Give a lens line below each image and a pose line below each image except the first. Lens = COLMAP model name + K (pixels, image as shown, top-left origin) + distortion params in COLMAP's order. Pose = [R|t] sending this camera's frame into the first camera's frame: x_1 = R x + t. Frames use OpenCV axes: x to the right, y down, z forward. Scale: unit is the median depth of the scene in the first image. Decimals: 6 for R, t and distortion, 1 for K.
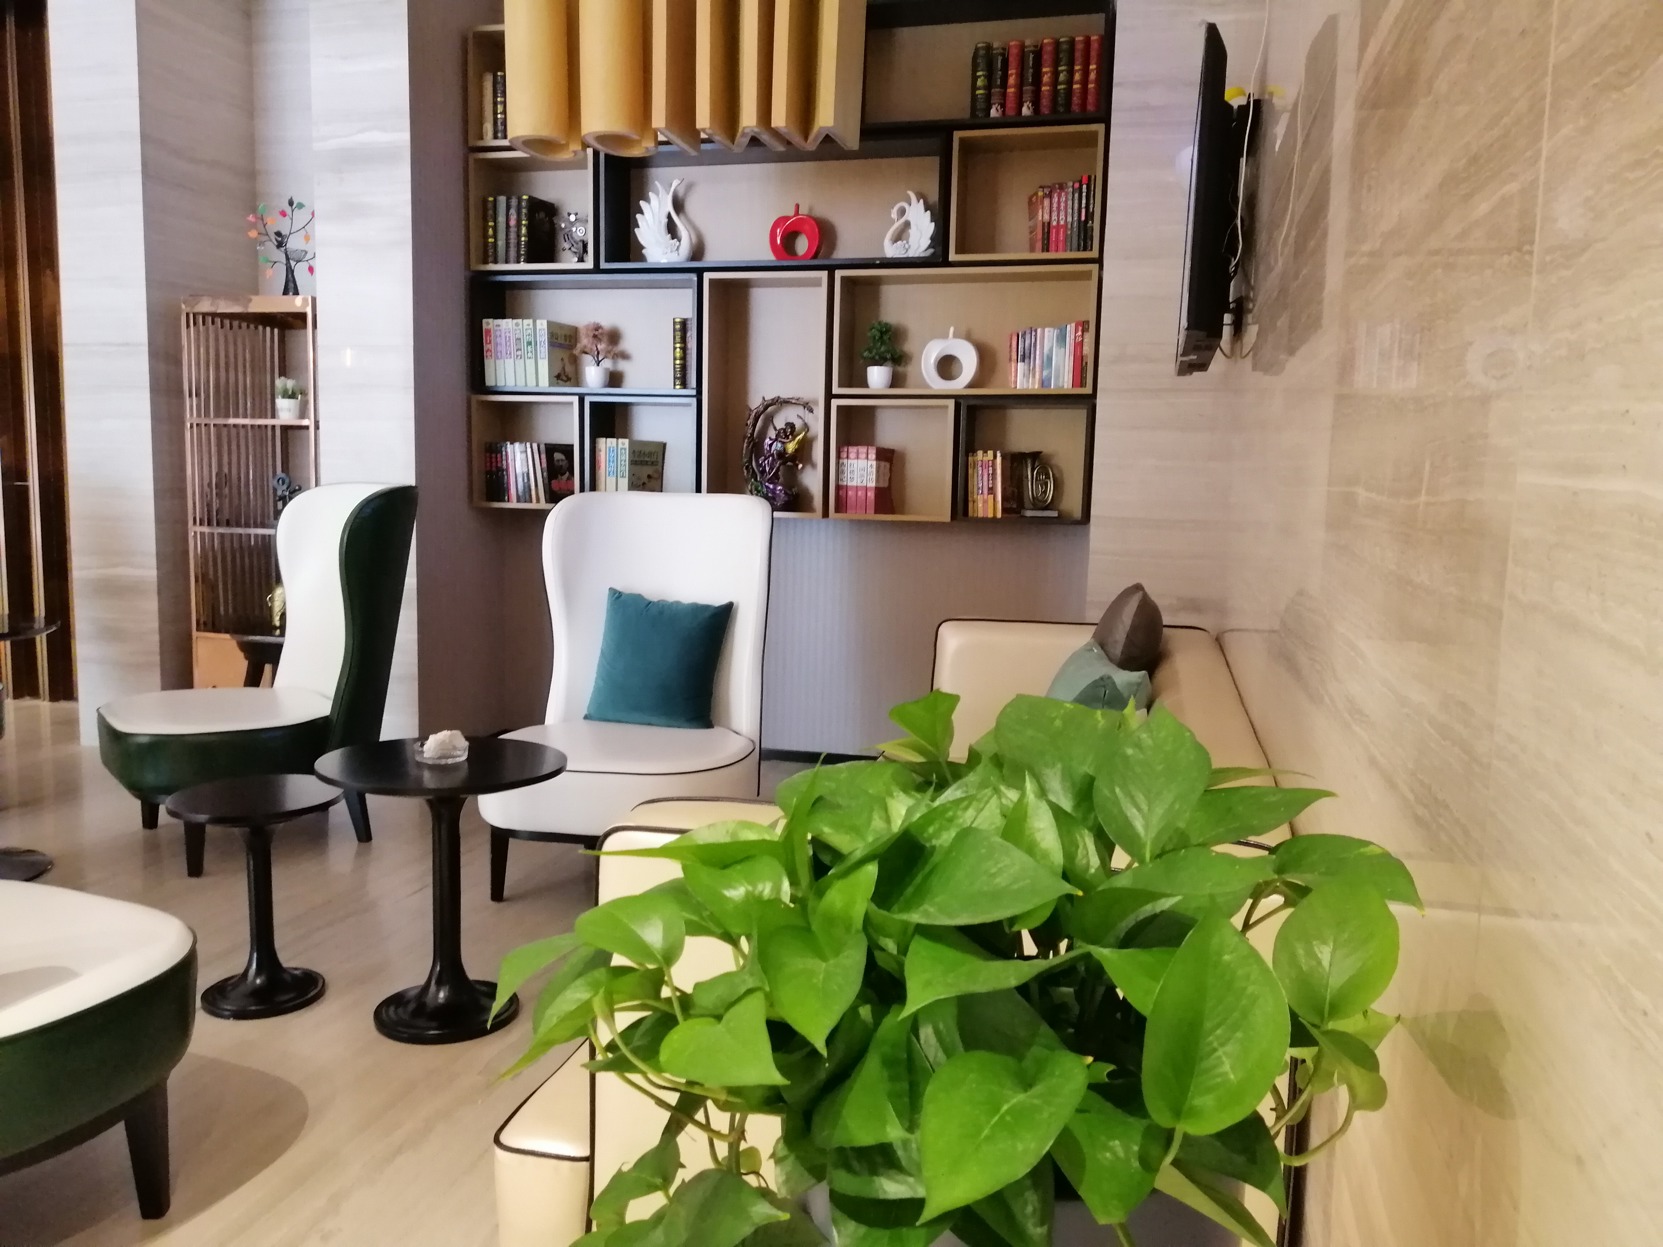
lens RADIAL K [[1247.6, 0, 829.6], [0, 1247.6, 640.3], [0, 0, 1]] dist [0.021385, -0.033067]
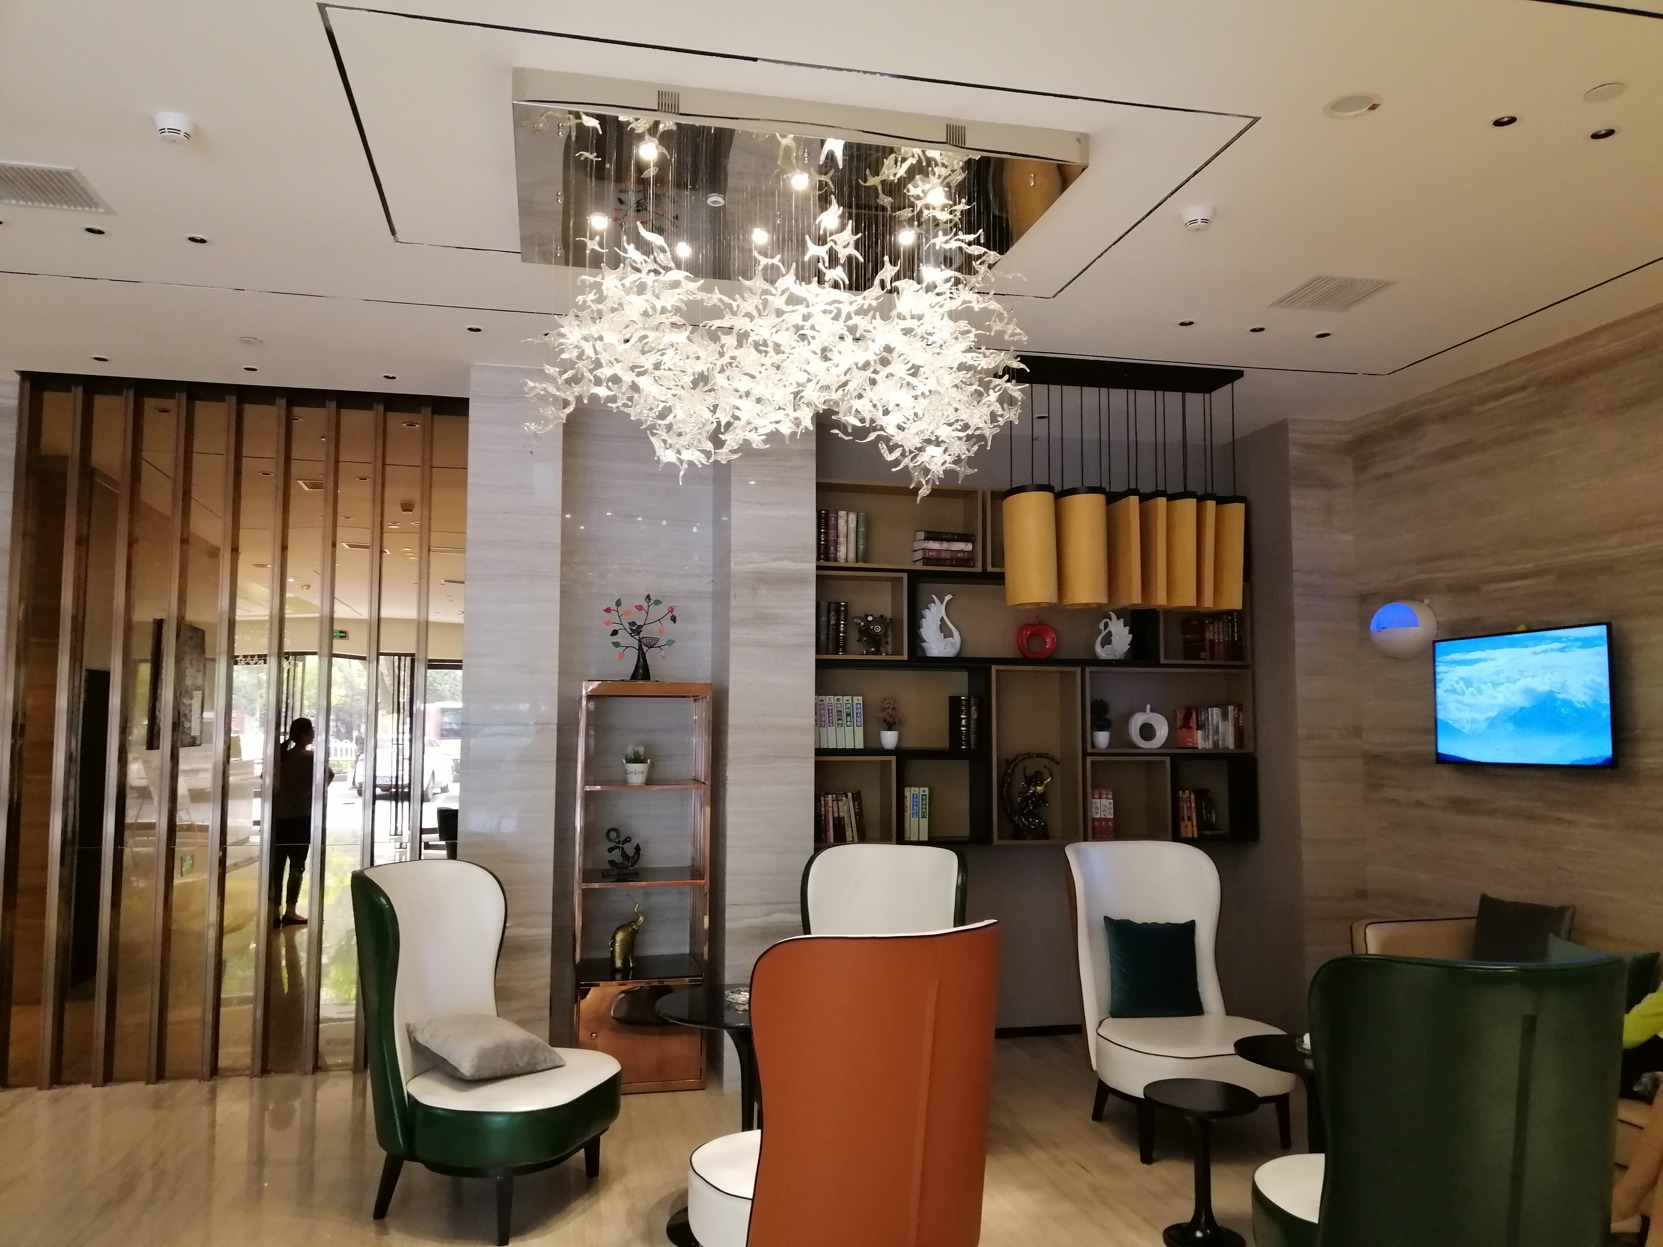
lens RADIAL K [[1247.6, 0, 829.6], [0, 1247.6, 615.3], [0, 0, 1]] dist [0.021385, -0.033067]
pose [[0.891289, 0.018819, 0.453046, -0.887444], [0.075017, 0.979250, -0.188260, -0.108101], [-0.447188, 0.201780, 0.871383, -0.115127]]
